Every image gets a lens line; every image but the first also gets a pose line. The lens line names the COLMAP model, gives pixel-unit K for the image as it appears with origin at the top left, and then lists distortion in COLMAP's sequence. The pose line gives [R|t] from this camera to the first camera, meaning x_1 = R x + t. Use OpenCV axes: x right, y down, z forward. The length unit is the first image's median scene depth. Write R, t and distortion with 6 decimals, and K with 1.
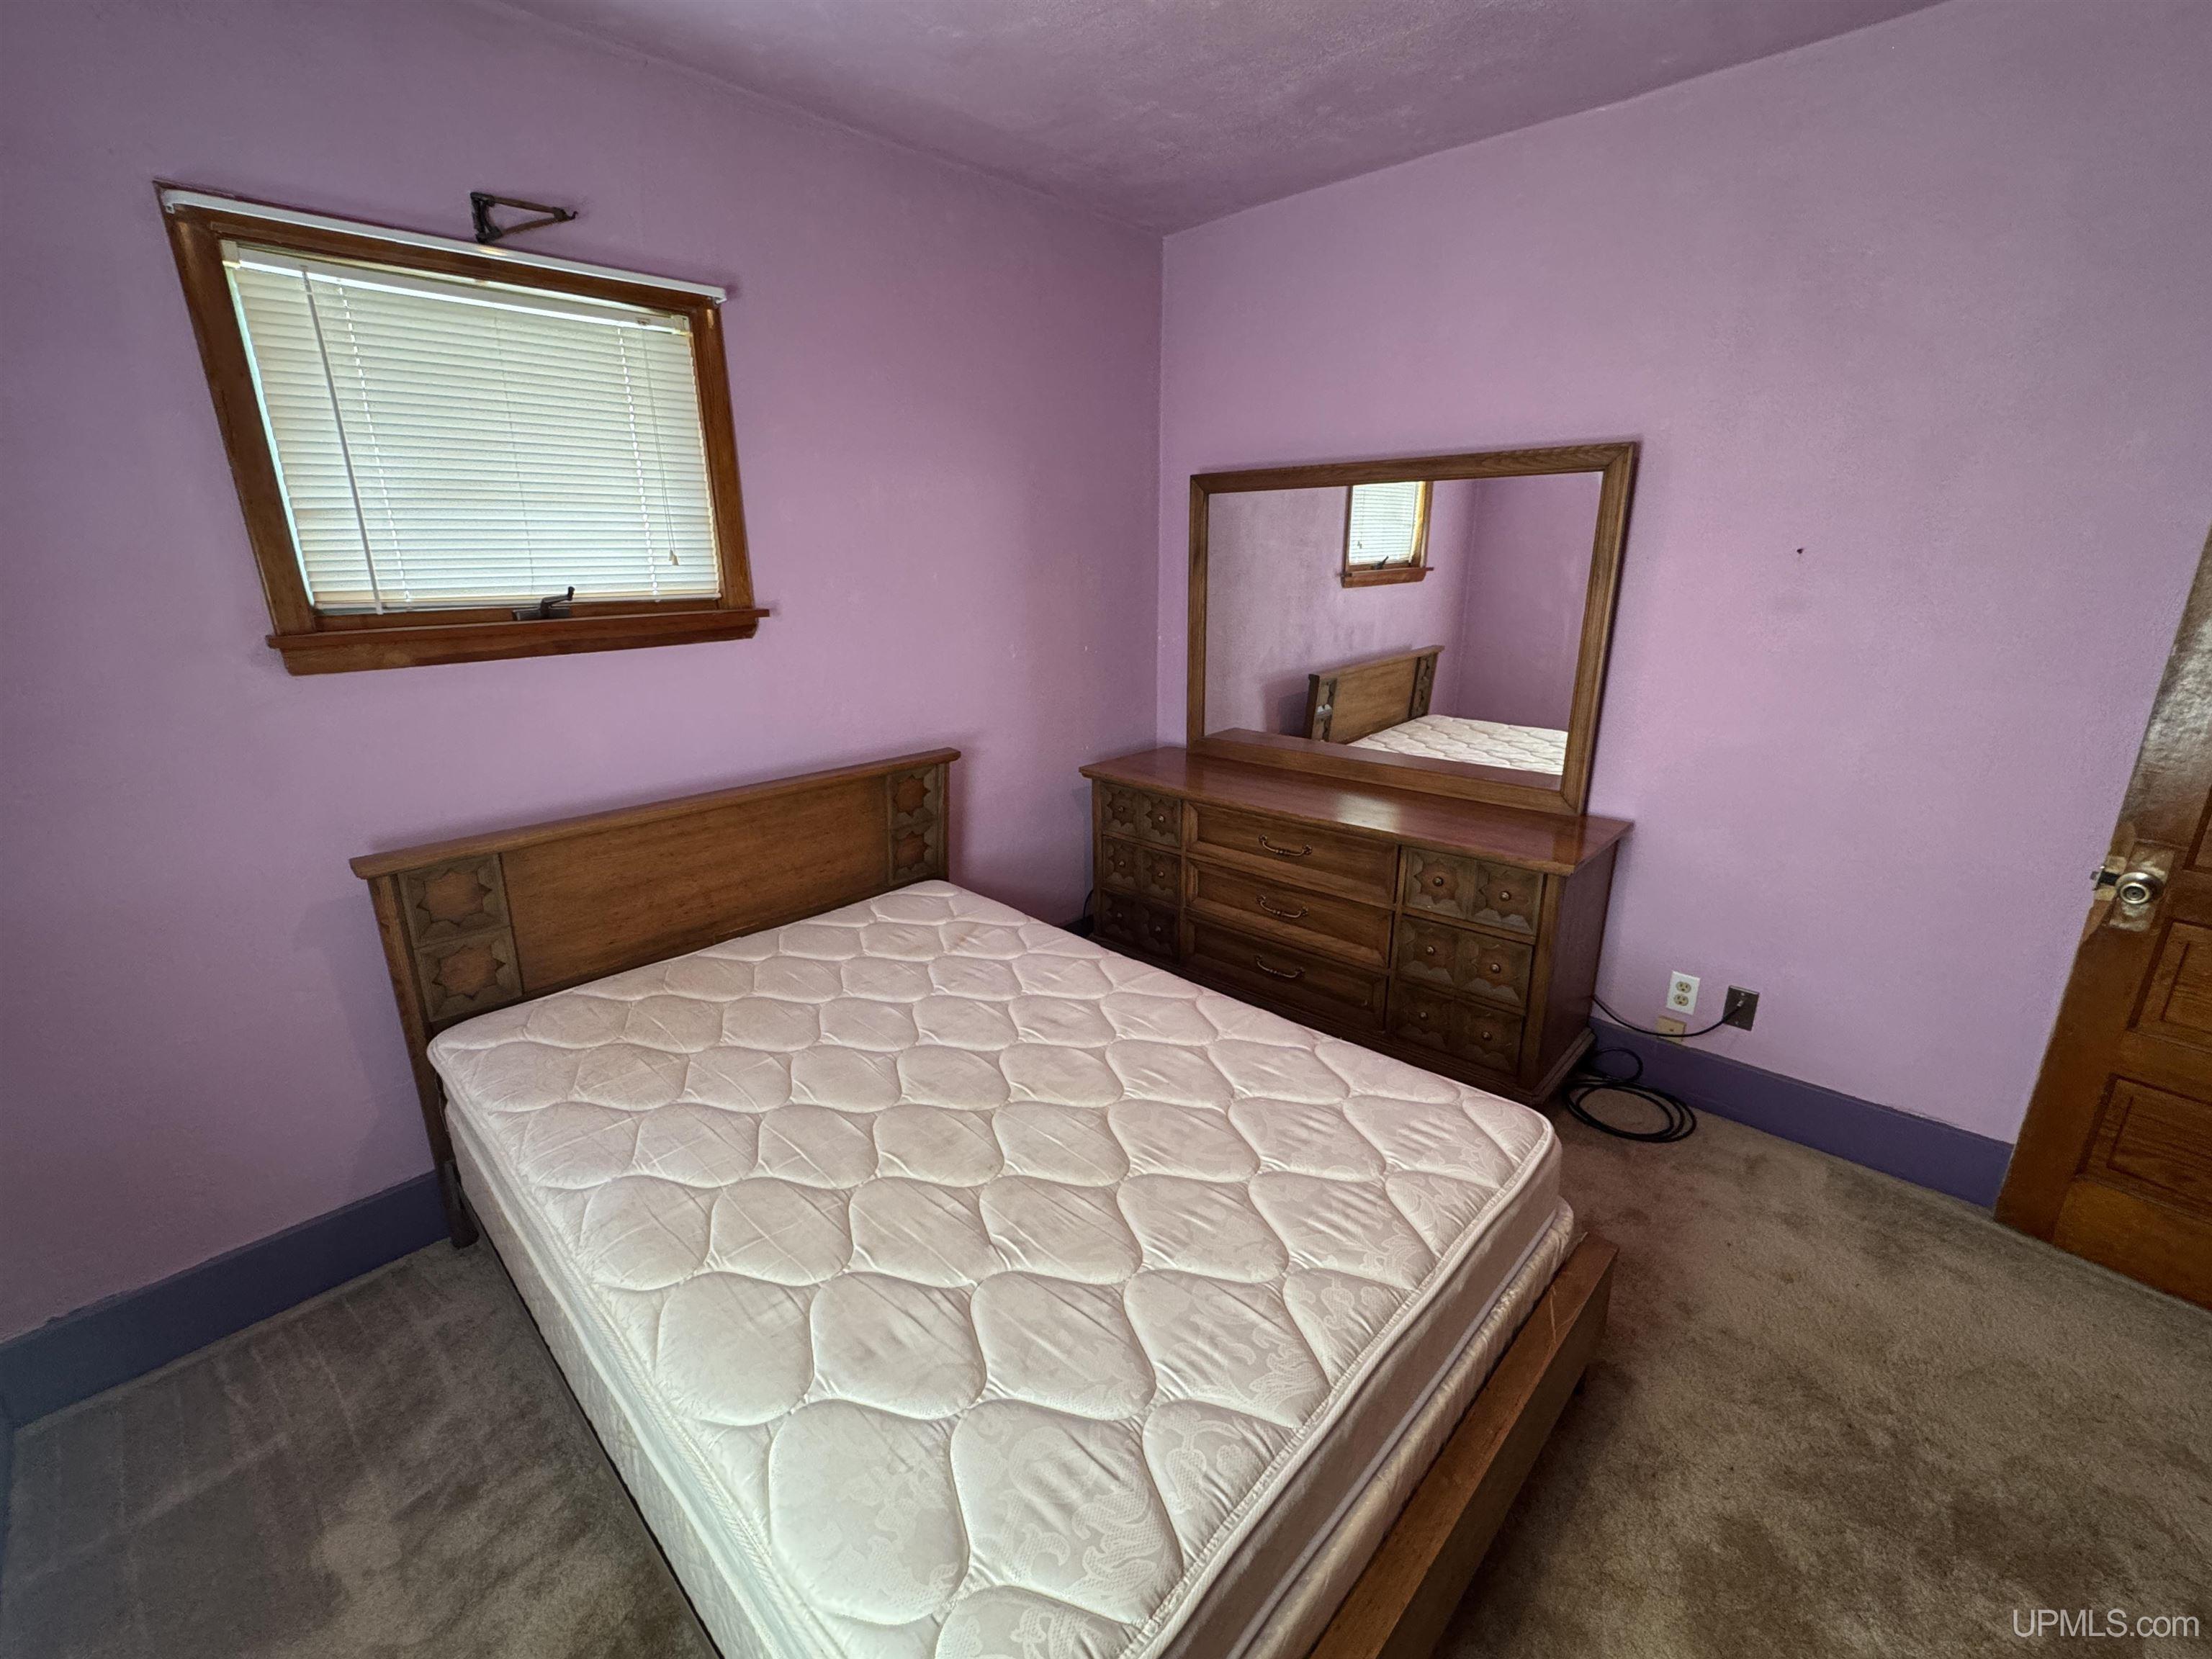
lens RADIAL K [[888.6, 0, 1101.2], [0, 888.6, 824.4], [0, 0, 1]] dist [-0.002544, 0.000572]
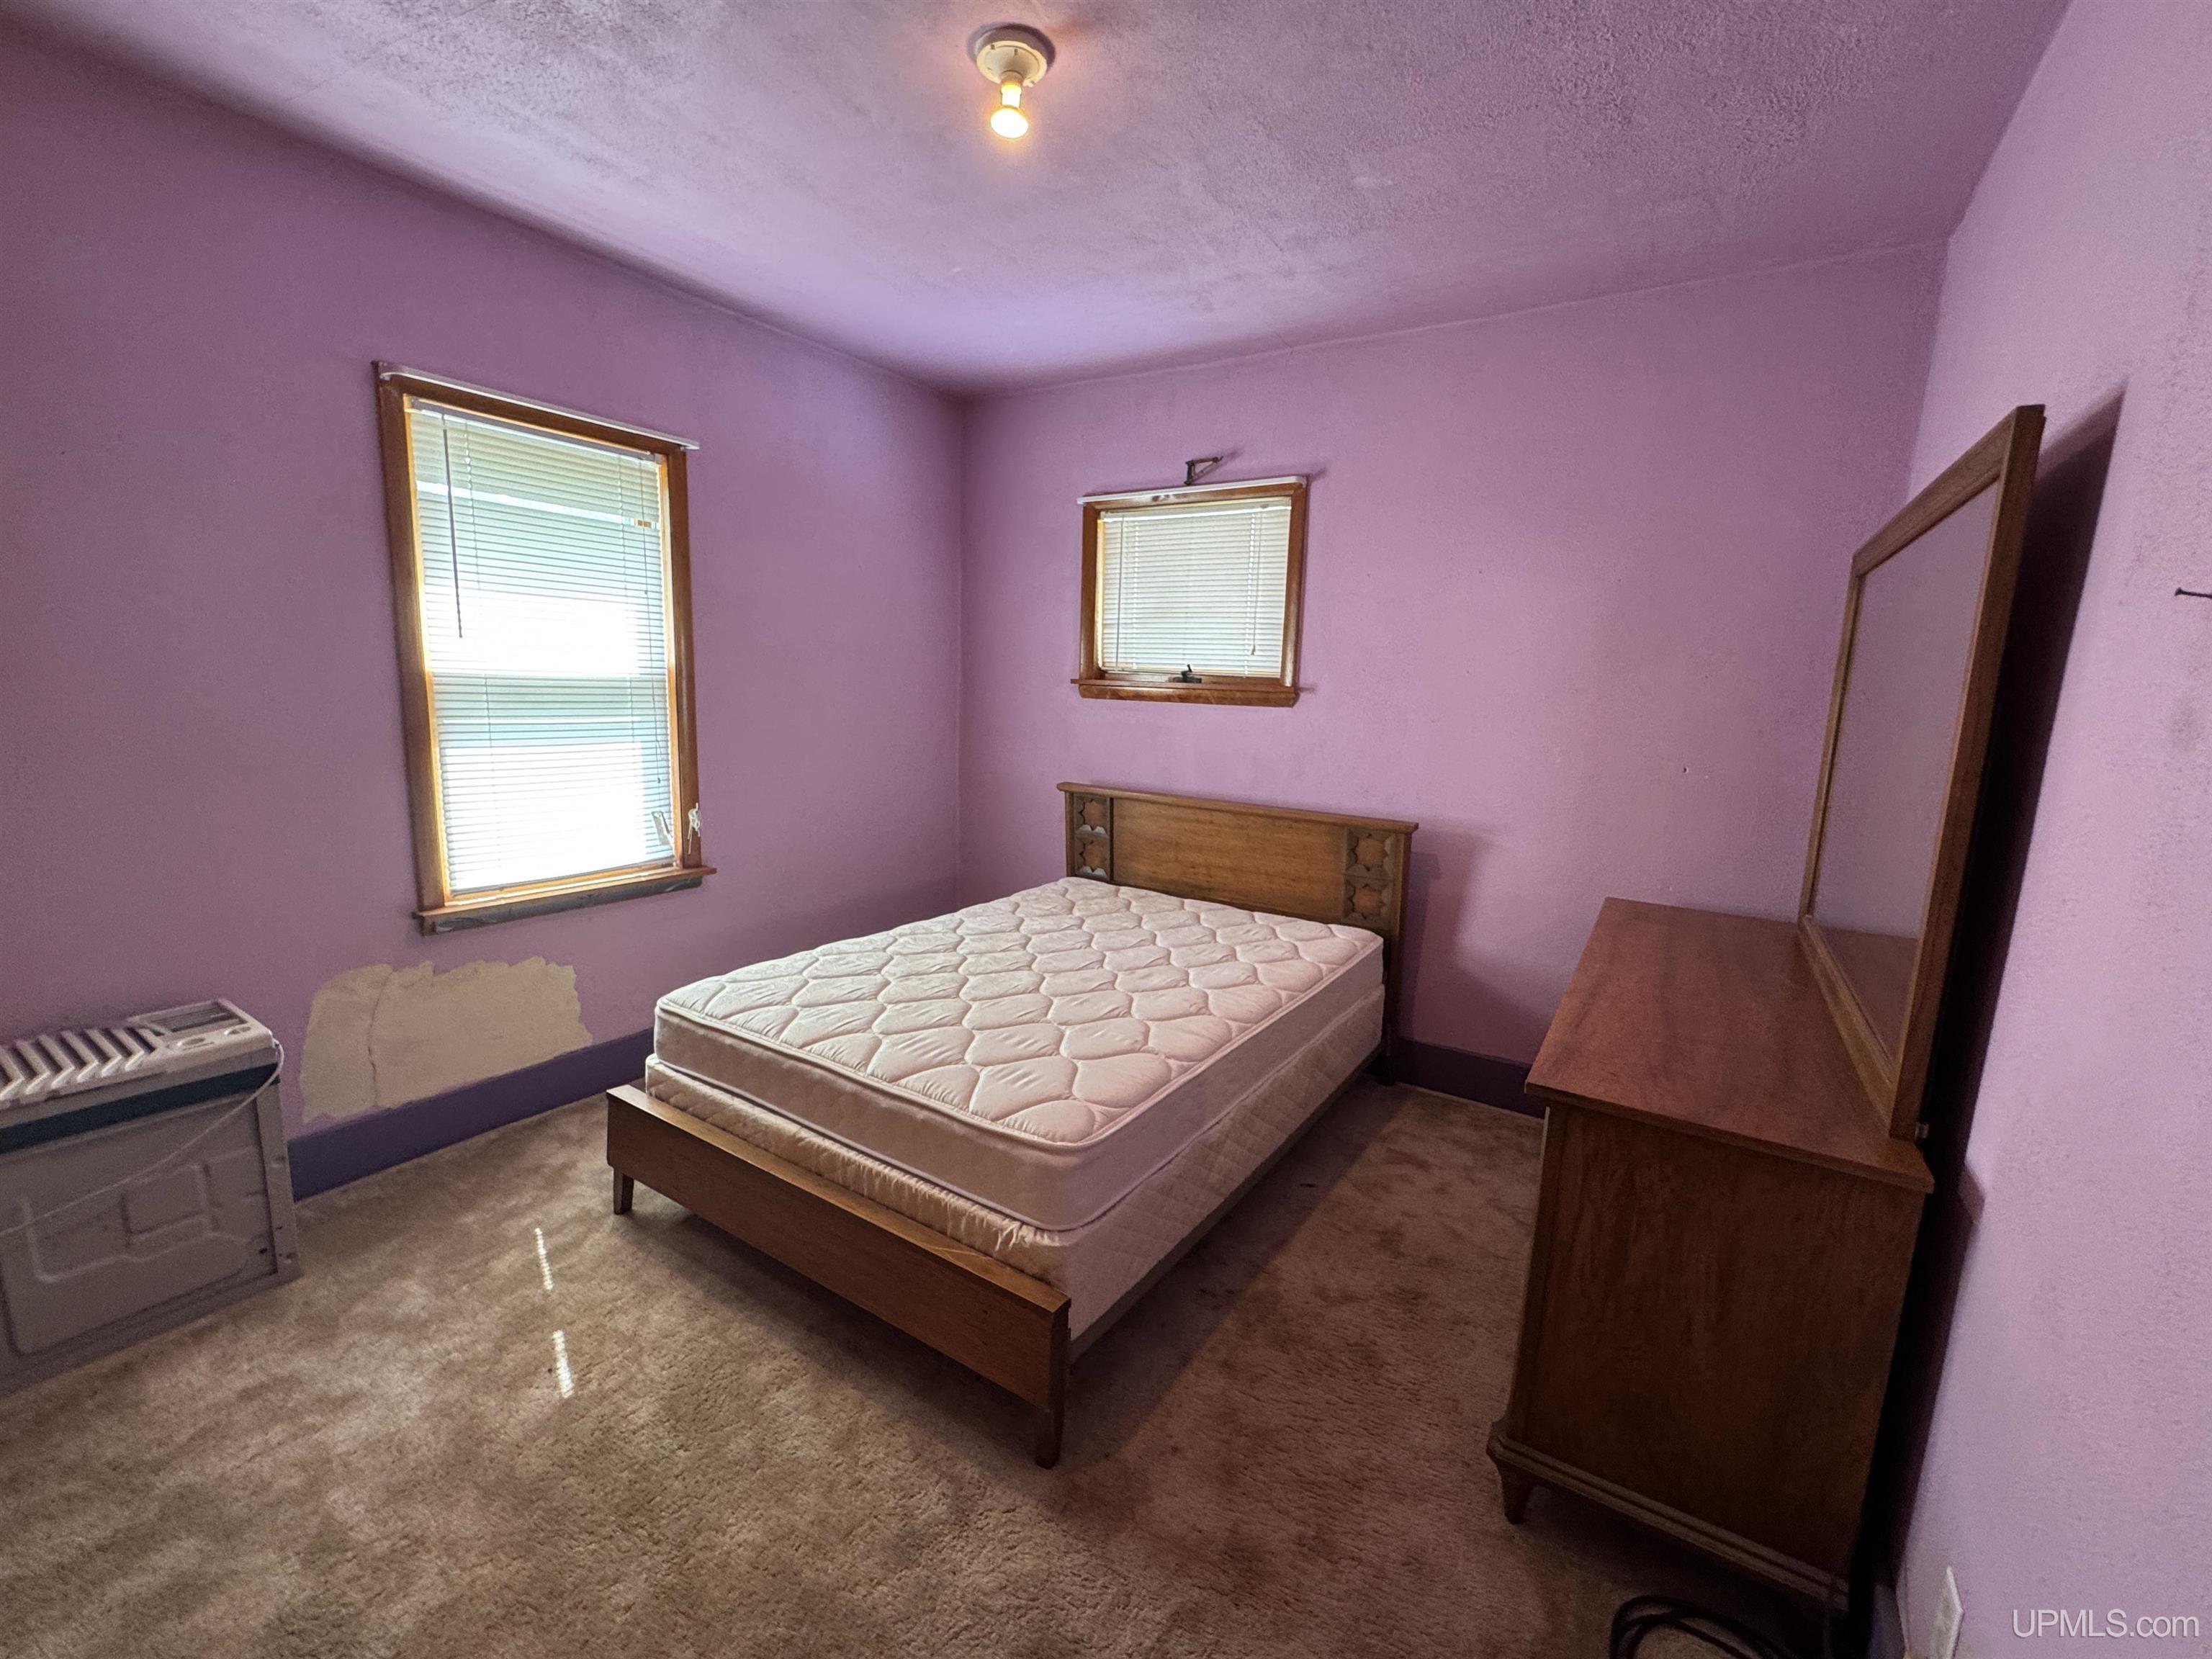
lens RADIAL K [[888.6, 0, 1111.5], [0, 888.6, 824.8], [0, 0, 1]] dist [-0.002544, 0.000572]
pose [[0.206447, 0.179656, -0.961823, 1.016765], [-0.318043, 0.941942, 0.107677, -0.104506], [0.925326, 0.283672, 0.251600, 0.481770]]
